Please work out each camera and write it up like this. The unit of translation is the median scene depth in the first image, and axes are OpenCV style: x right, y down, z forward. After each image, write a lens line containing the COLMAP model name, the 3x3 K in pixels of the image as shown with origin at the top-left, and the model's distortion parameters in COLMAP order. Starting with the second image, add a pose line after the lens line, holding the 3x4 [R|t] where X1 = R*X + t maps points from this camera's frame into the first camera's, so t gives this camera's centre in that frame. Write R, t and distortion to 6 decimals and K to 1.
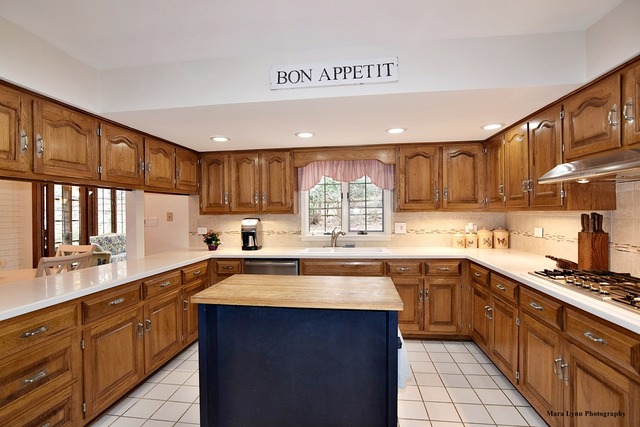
lens RADIAL K [[308.8, 0, 318.7], [0, 308.8, 220.6], [0, 0, 1]] dist [-0.028413, -0.000013]
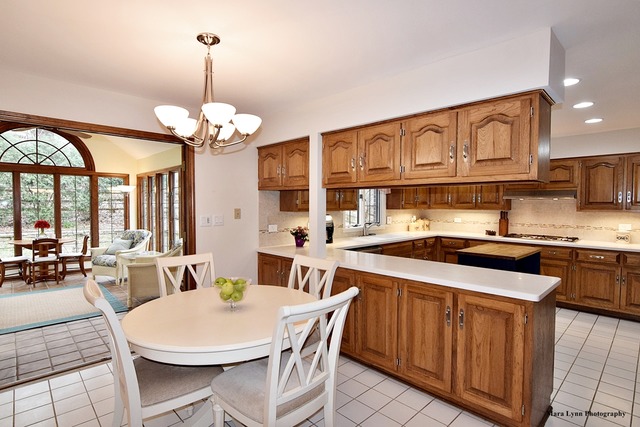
lens RADIAL K [[308.8, 0, 318.7], [0, 308.8, 220.6], [0, 0, 1]] dist [-0.028413, -0.000013]
pose [[0.646362, -0.025266, 0.762613, -1.072119], [0.009945, 0.999646, 0.024690, -0.013073], [-0.762966, -0.008374, 0.646384, 0.298871]]
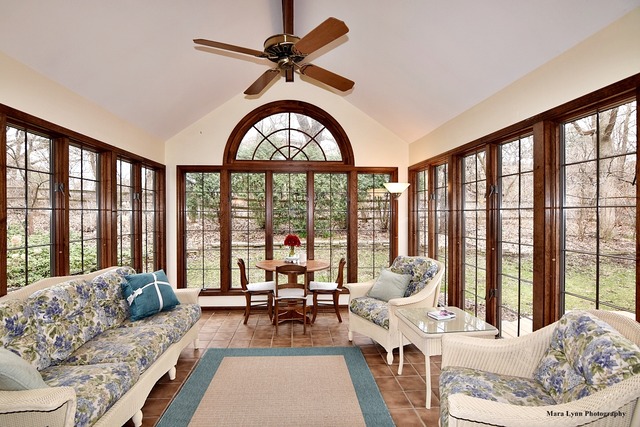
lens RADIAL K [[308.8, 0, 318.7], [0, 308.8, 220.6], [0, 0, 1]] dist [-0.028413, -0.000013]
pose [[0.990902, -0.003574, 0.134535, -0.862726], [0.004649, 0.999960, -0.007676, -0.037079], [-0.134503, 0.008232, 0.990879, 1.246477]]
